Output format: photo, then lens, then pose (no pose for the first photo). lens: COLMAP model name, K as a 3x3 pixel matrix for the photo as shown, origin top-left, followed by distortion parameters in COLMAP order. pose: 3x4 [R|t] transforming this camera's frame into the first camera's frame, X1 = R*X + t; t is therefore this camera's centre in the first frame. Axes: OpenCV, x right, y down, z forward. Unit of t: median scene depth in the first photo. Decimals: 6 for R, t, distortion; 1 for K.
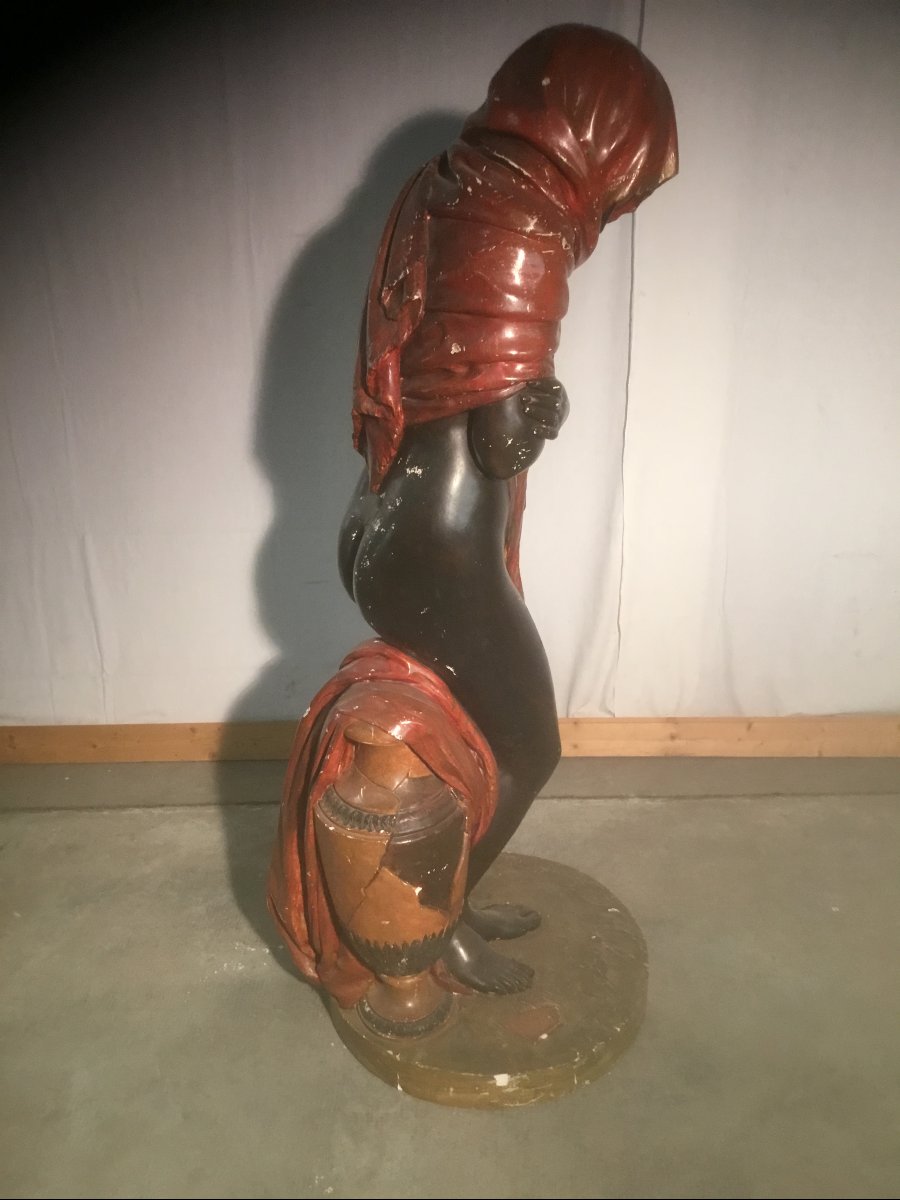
lens RADIAL K [[1092.2, 0, 448.8], [0, 1092.2, 616.8], [0, 0, 1]] dist [0.093648, -0.146132]
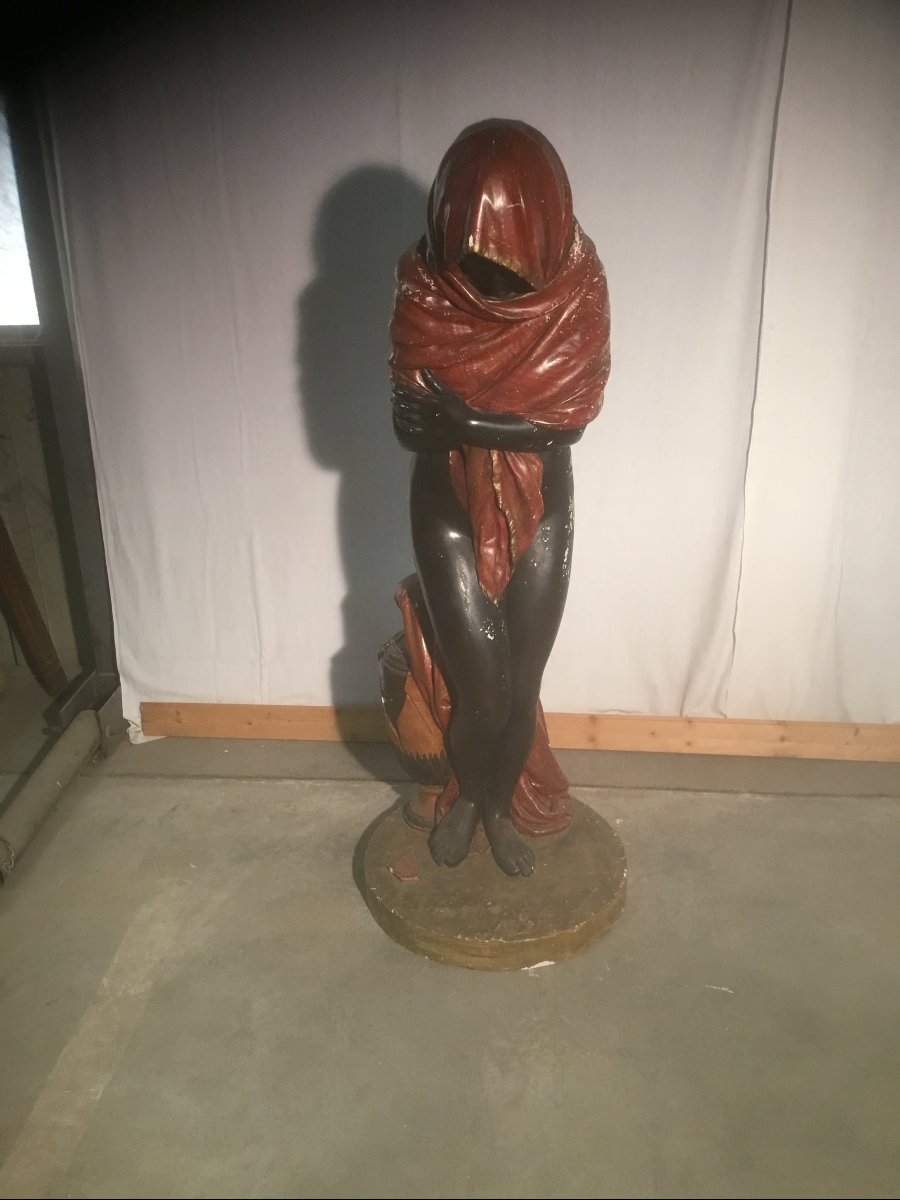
lens RADIAL K [[1092.2, 0, 439.1], [0, 1092.2, 609.3], [0, 0, 1]] dist [0.093648, -0.146132]
pose [[0.996372, 0.034608, -0.077756, -0.051529], [-0.035754, 0.999271, -0.013397, 0.010484], [0.077236, 0.016128, 0.996882, -0.100155]]
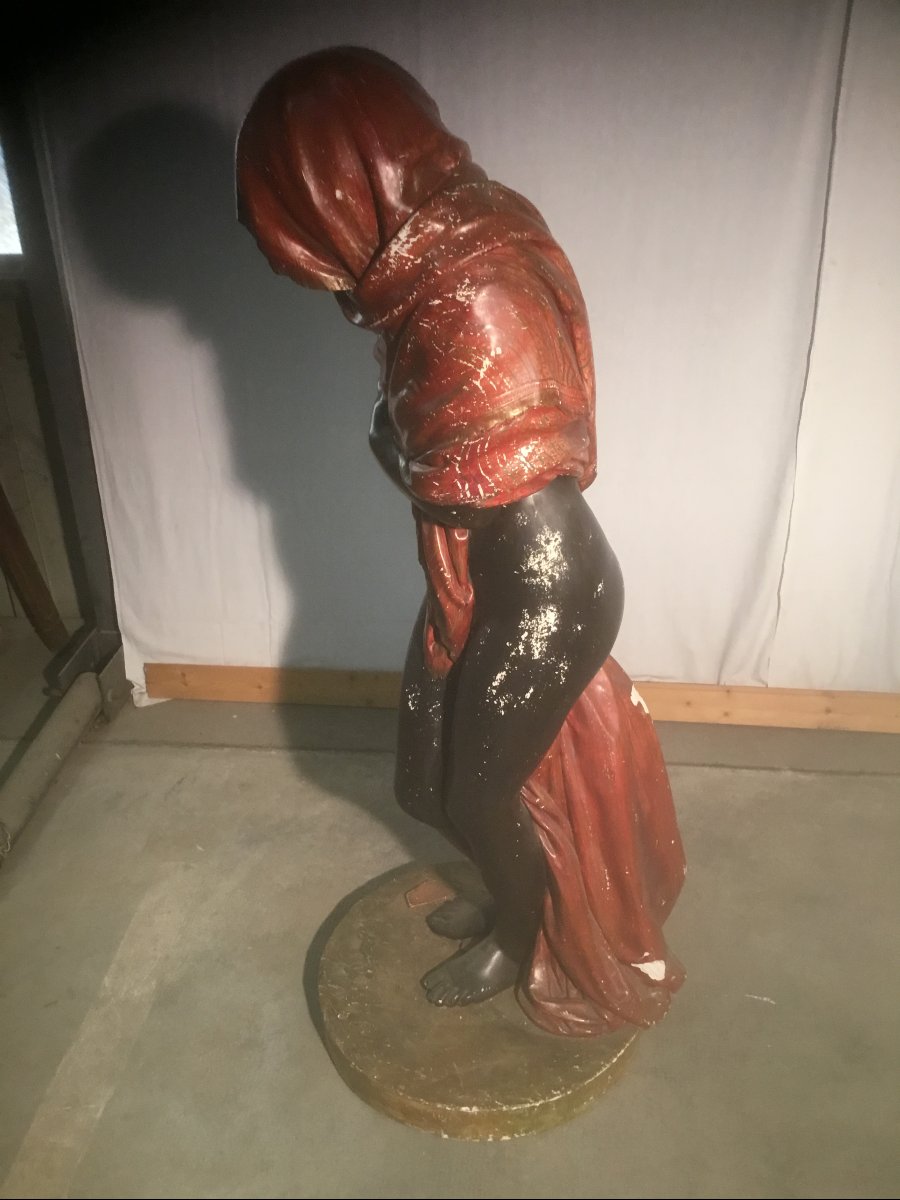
lens RADIAL K [[1092.2, 0, 439.4], [0, 1092.2, 612.3], [0, 0, 1]] dist [0.093648, -0.146132]
pose [[0.994925, 0.046334, -0.089321, -0.063861], [-0.039314, 0.996114, 0.078813, -0.046065], [0.092626, -0.074901, 0.992880, -0.022188]]
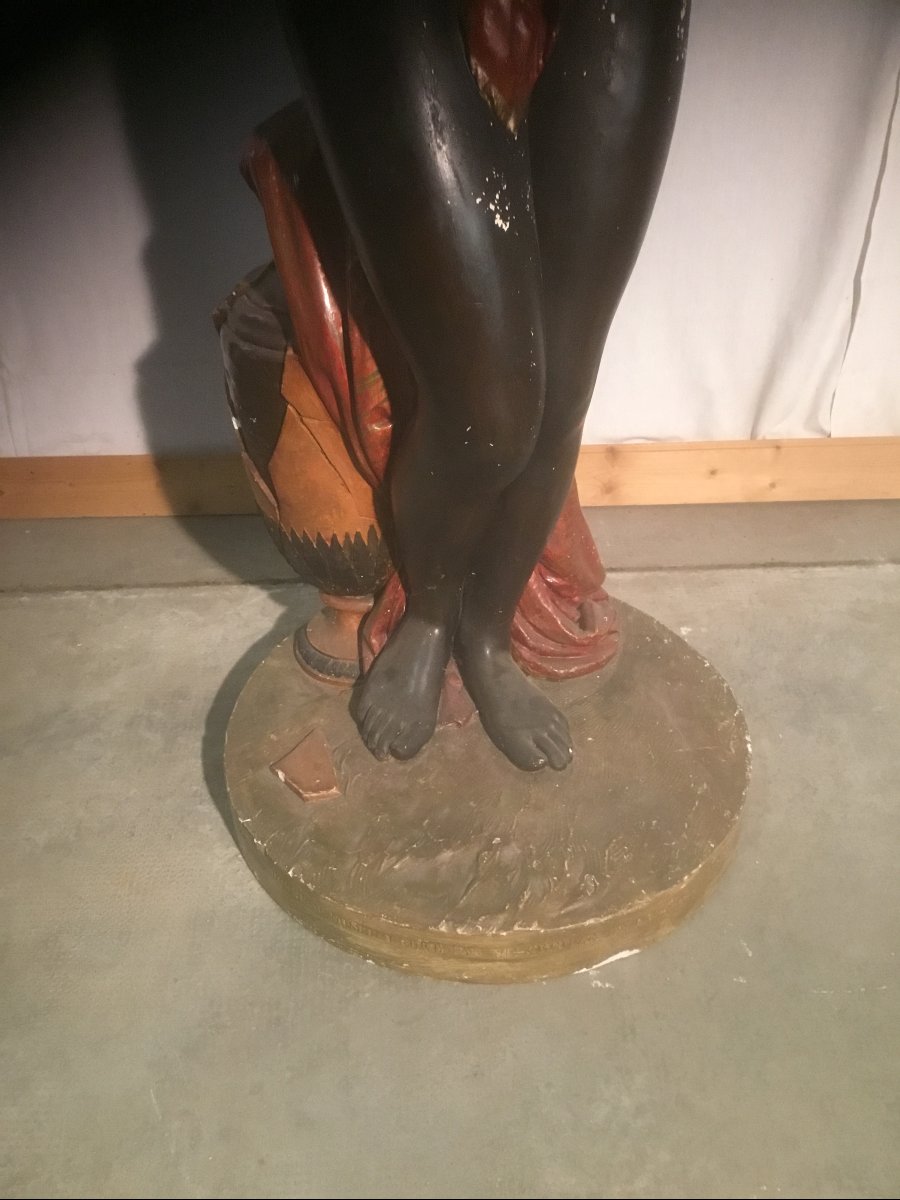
lens RADIAL K [[1092.2, 0, 443.2], [0, 1092.2, 610.0], [0, 0, 1]] dist [0.093648, -0.146132]
pose [[0.998831, -0.016403, 0.045475, -0.108622], [0.006948, 0.979618, 0.200748, 0.062966], [-0.047841, -0.200198, 0.978587, 0.390737]]
